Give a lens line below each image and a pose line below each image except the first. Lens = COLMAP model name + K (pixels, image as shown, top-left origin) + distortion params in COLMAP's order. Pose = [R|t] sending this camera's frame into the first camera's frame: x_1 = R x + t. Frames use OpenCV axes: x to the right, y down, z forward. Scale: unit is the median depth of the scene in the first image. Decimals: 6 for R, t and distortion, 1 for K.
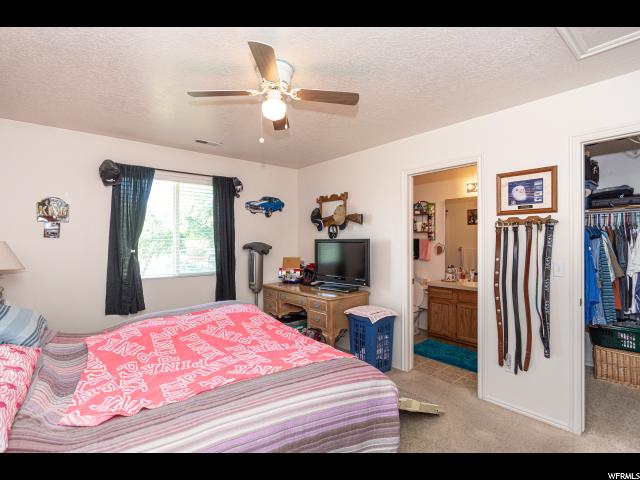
lens RADIAL K [[328.7, 0, 320.0], [0, 328.7, 240.0], [0, 0, 1]] dist [-0.002167, -0.000621]
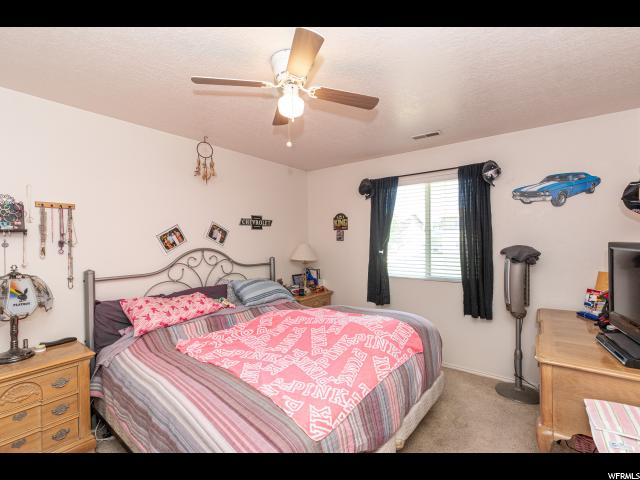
lens RADIAL K [[302.7, 0, 320.0], [0, 302.7, 240.0], [0, 0, 1]] dist [0.003161, 0.000116]
pose [[0.190493, 0.004149, -0.981680, 0.436479], [0.013277, 0.999889, 0.006802, -0.017962], [0.981599, -0.014329, 0.190417, 0.569015]]
